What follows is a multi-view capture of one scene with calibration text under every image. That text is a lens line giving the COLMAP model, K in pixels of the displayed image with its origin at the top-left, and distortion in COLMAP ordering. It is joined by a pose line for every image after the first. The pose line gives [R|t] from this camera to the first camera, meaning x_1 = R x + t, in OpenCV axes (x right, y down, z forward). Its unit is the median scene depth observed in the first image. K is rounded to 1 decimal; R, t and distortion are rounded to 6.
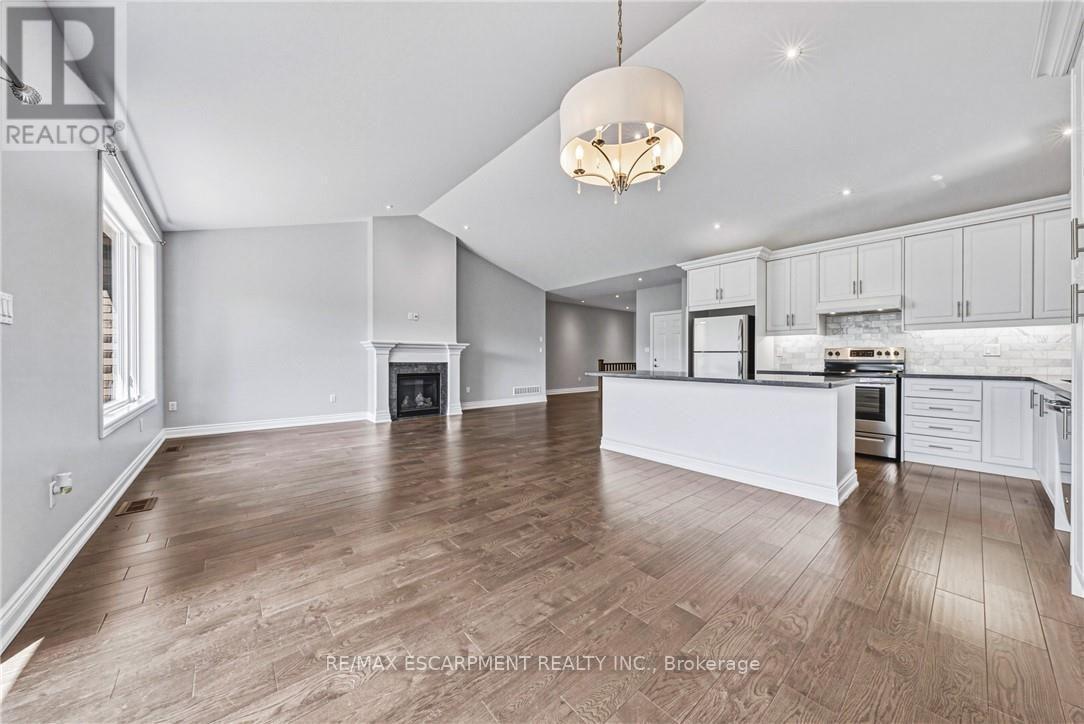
lens RADIAL K [[376.6, 0, 547.2], [0, 376.6, 361.1], [0, 0, 1]] dist [-0.000026, -0.000021]
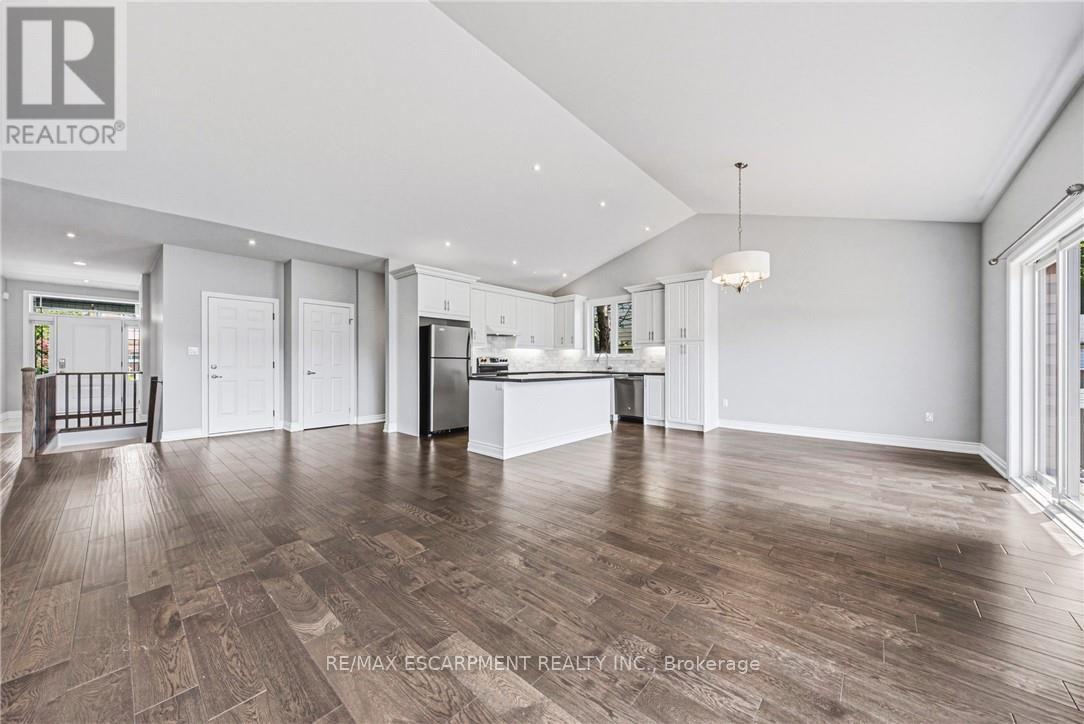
lens RADIAL K [[376.6, 0, 547.2], [0, 376.6, 361.1], [0, 0, 1]] dist [-0.000026, -0.000021]
pose [[-0.138119, 0.002511, 0.990412, -0.833228], [0.008413, 0.999964, -0.001362, -0.014527], [-0.990380, 0.008144, -0.138135, 1.062370]]
